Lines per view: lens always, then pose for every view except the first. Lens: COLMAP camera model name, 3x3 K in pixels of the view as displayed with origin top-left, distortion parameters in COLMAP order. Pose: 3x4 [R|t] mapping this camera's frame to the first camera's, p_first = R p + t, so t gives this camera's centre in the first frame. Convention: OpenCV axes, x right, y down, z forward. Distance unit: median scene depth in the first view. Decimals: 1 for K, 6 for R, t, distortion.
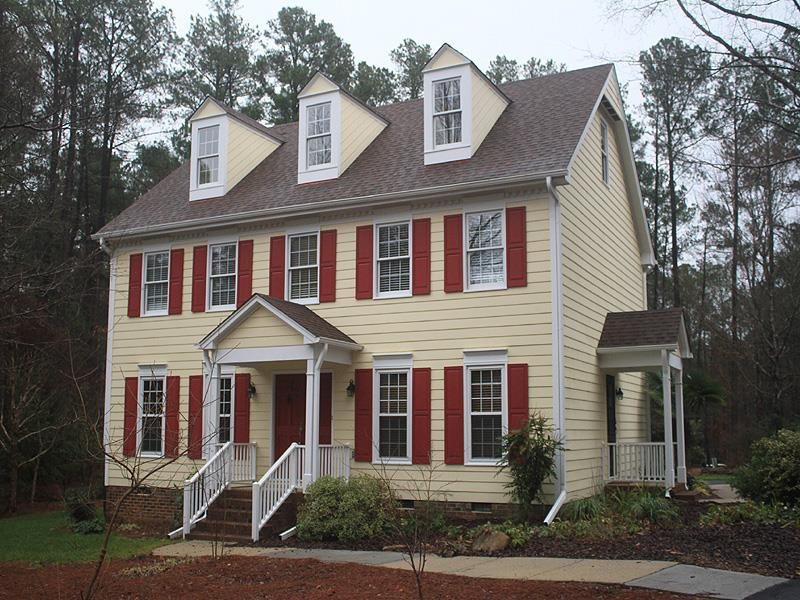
lens RADIAL K [[895.1, 0, 400.0], [0, 895.1, 300.0], [0, 0, 1]] dist [-0.239557, 0.002599]
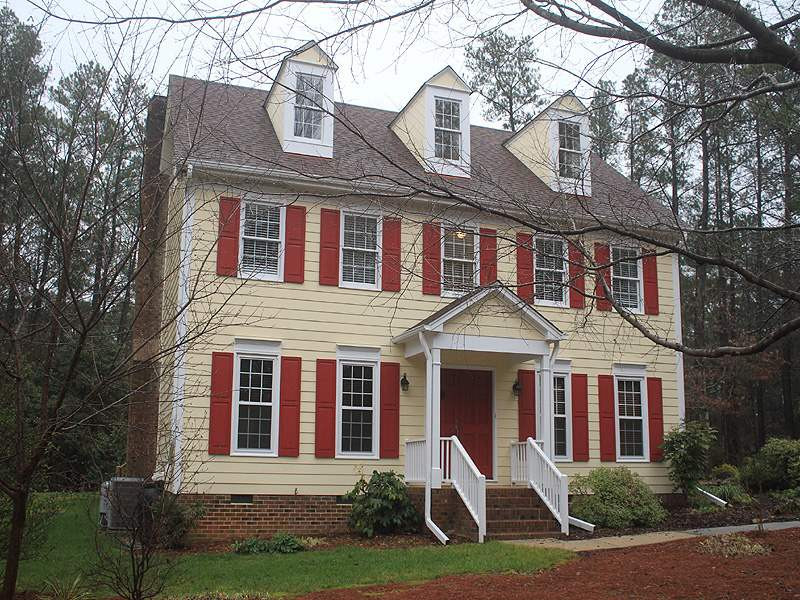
lens RADIAL K [[841.2, 0, 399.8], [0, 841.2, 263.2], [0, 0, 1]] dist [-0.122248, -0.002596]
pose [[0.683011, 0.163515, 0.711870, -0.629730], [-0.139980, 0.985858, -0.092143, 0.047548], [-0.716869, -0.036713, 0.696241, 0.313845]]
